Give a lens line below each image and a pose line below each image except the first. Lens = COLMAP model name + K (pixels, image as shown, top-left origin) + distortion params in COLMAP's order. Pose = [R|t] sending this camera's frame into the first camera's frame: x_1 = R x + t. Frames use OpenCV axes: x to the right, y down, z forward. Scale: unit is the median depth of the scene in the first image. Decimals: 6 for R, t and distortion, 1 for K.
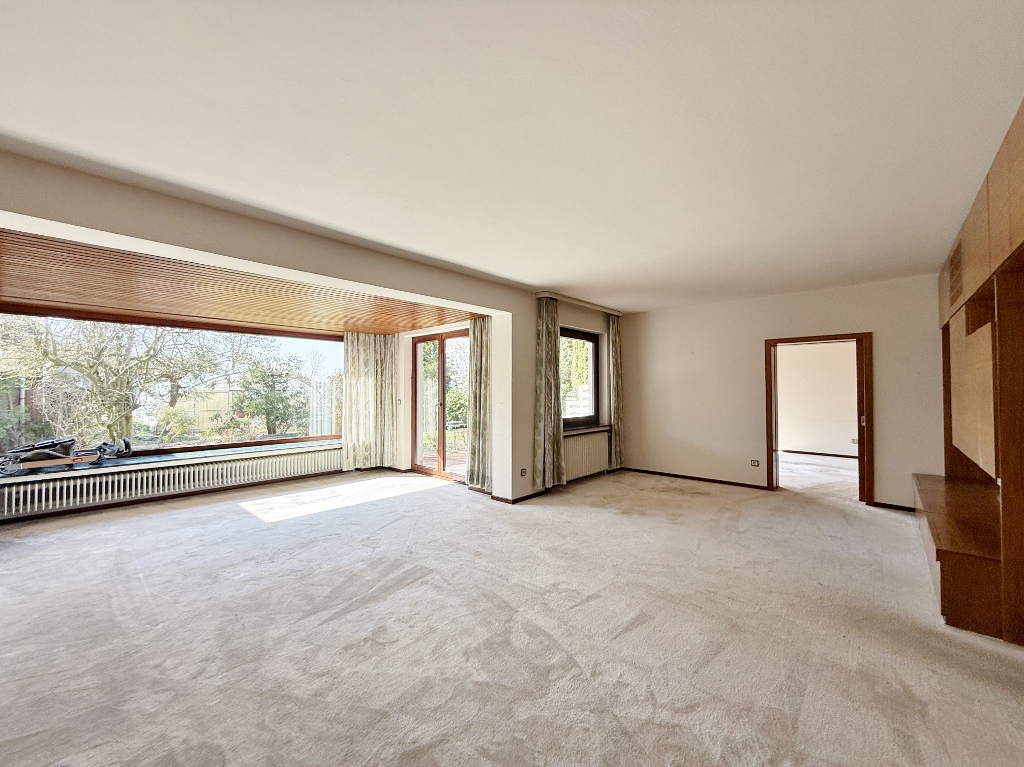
lens RADIAL K [[408.0, 0, 512.0], [0, 408.0, 383.5], [0, 0, 1]] dist [0.000222, 0.000014]
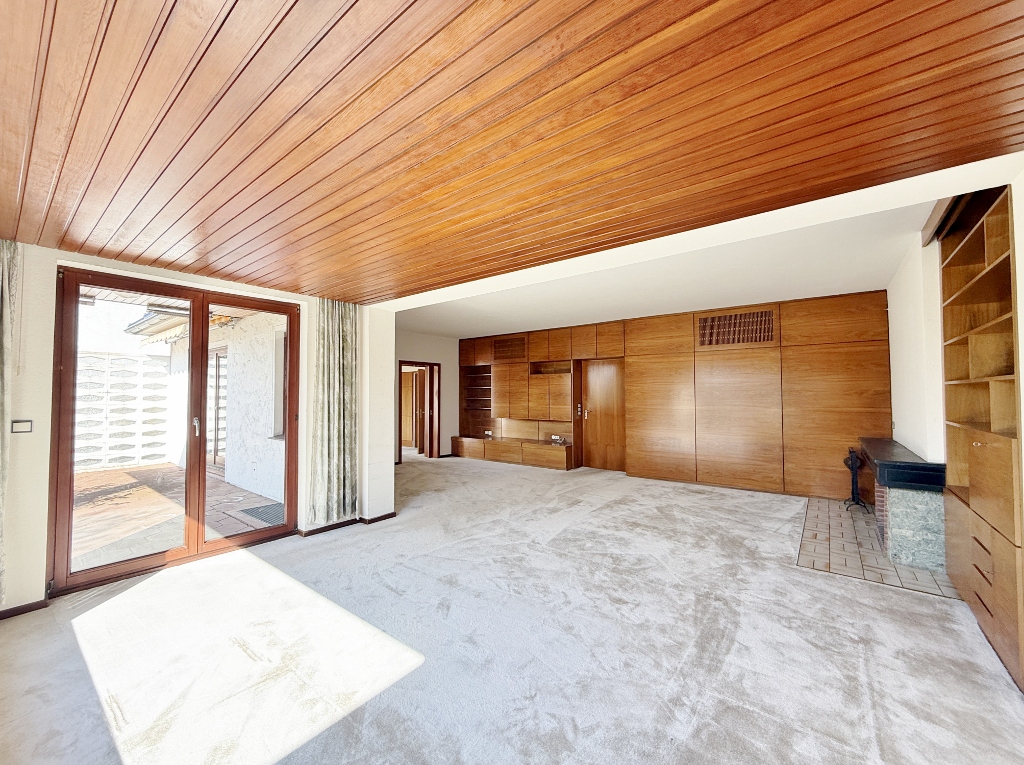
lens RADIAL K [[408.0, 0, 512.0], [0, 408.0, 382.5], [0, 0, 1]] dist [0.000222, 0.000014]
pose [[-0.079421, 0.032381, 0.996315, -0.894245], [-0.007392, 0.999426, -0.033071, 0.018166], [-0.996814, -0.009991, -0.079136, 0.758950]]
